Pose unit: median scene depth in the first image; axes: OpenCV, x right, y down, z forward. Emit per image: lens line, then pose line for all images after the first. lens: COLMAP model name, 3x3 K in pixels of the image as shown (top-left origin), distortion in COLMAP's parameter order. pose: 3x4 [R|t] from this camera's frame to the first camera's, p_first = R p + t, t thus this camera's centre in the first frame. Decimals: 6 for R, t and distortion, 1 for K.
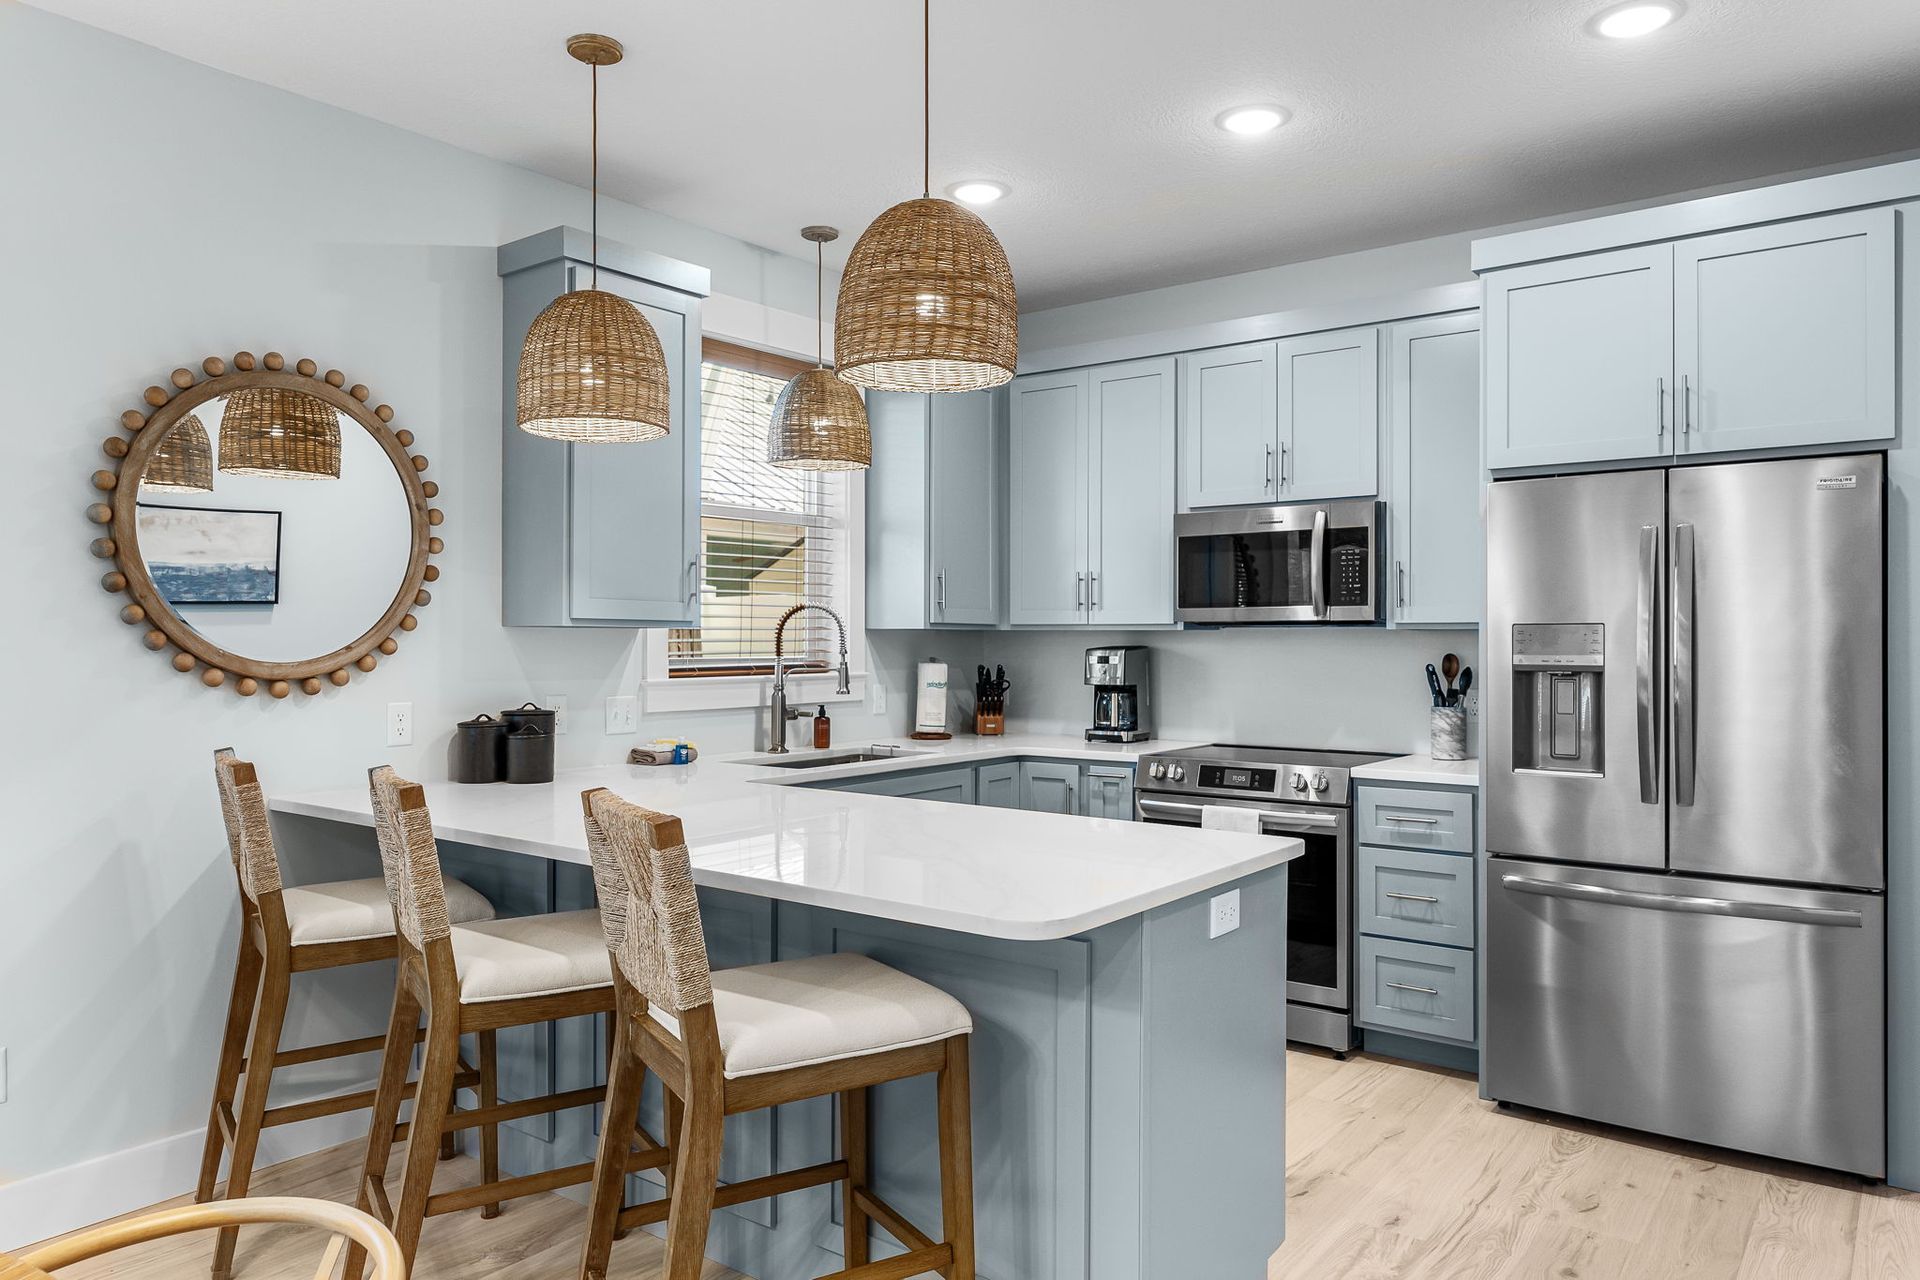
lens RADIAL K [[1308.0, 0, 960.0], [0, 1308.0, 640.0], [0, 0, 1]] dist [0.004815, 0.000659]
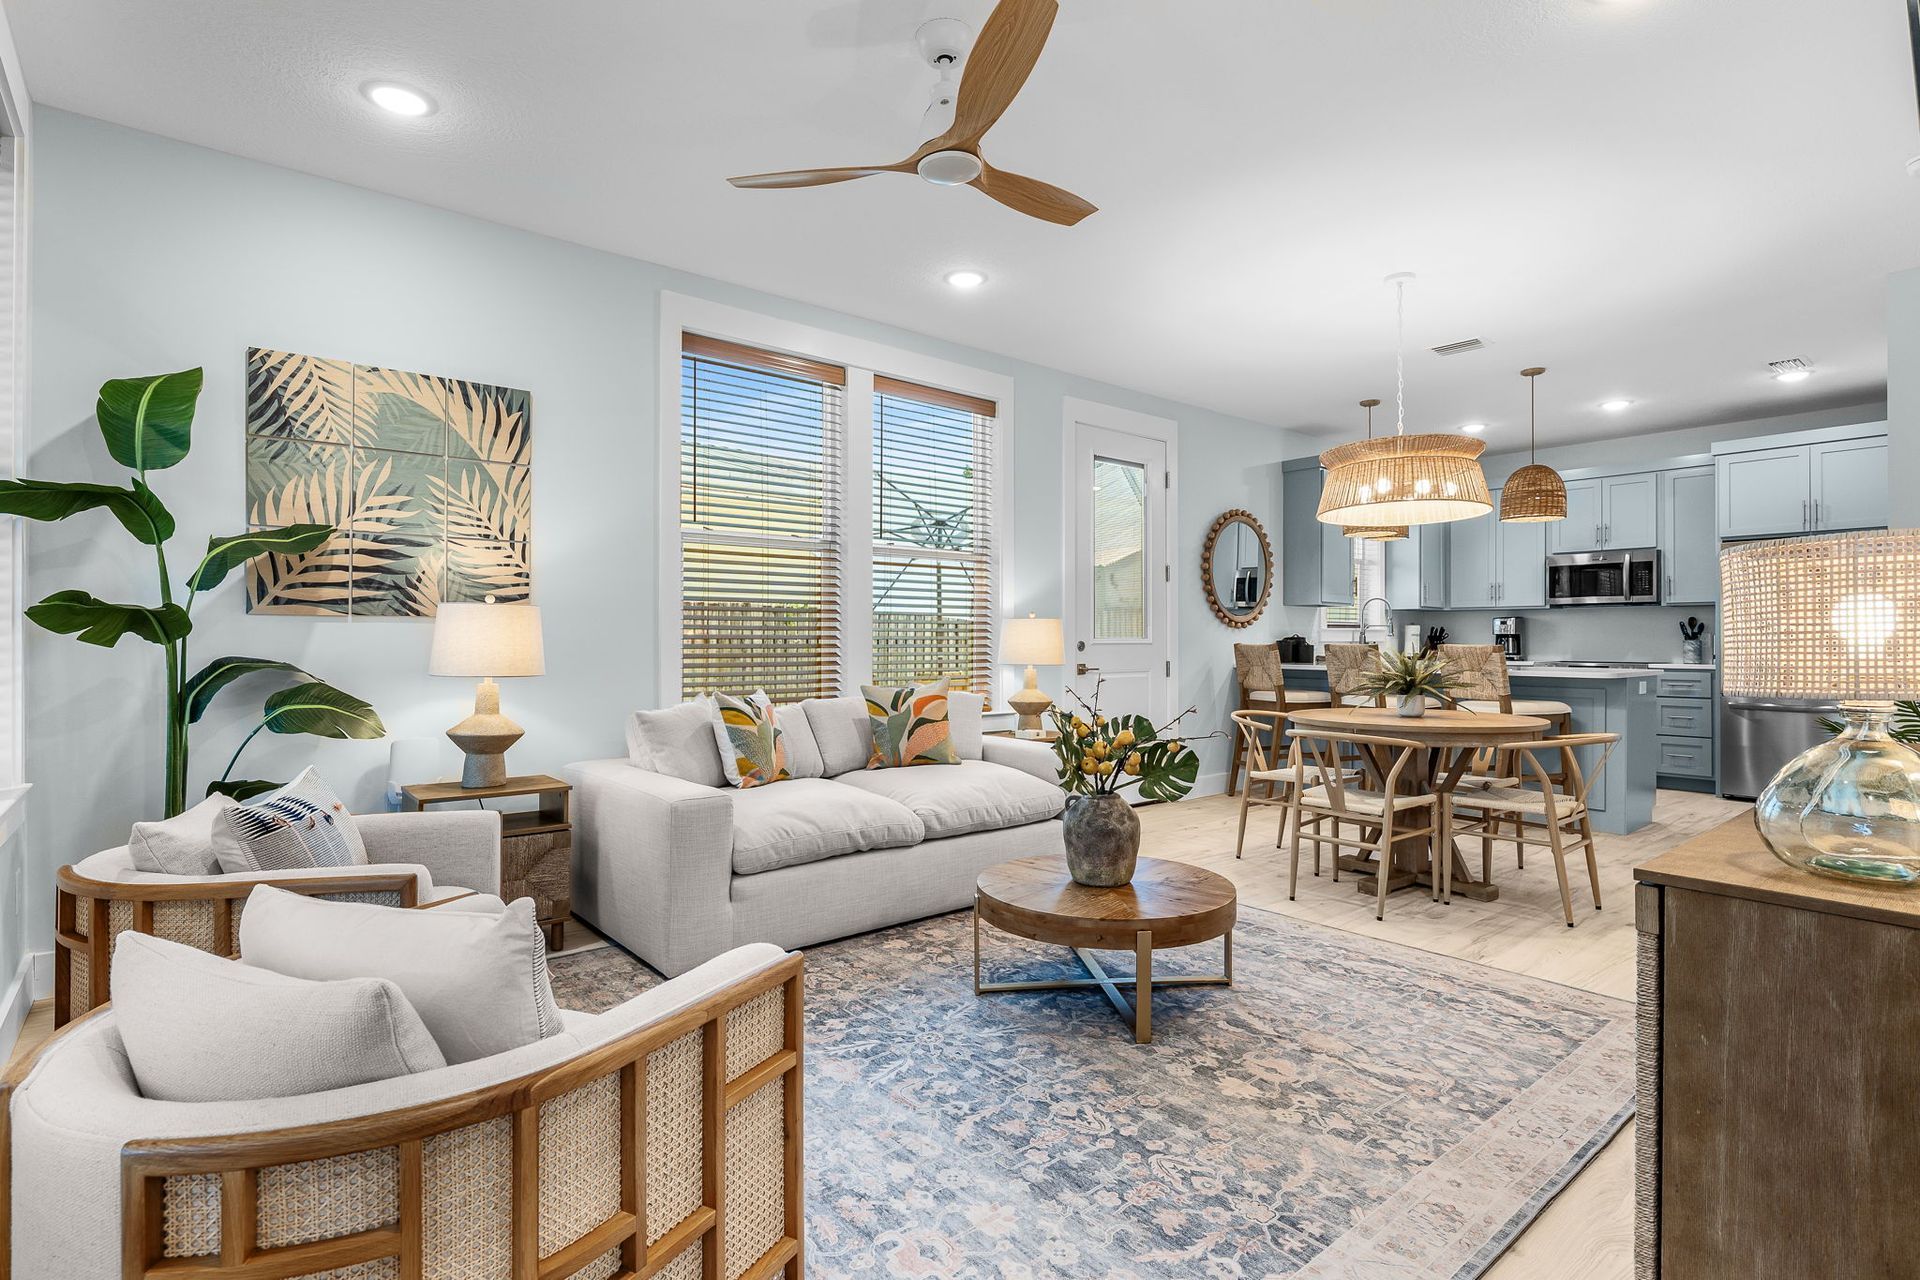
lens RADIAL K [[954.5, 0, 960.0], [0, 954.5, 640.0], [0, 0, 1]] dist [0.002537, 0.000347]
pose [[0.974545, 0.000236, -0.224194, -0.469125], [-0.000061, 1.000000, 0.000789, 0.047696], [0.224194, -0.000756, 0.974544, -0.854493]]
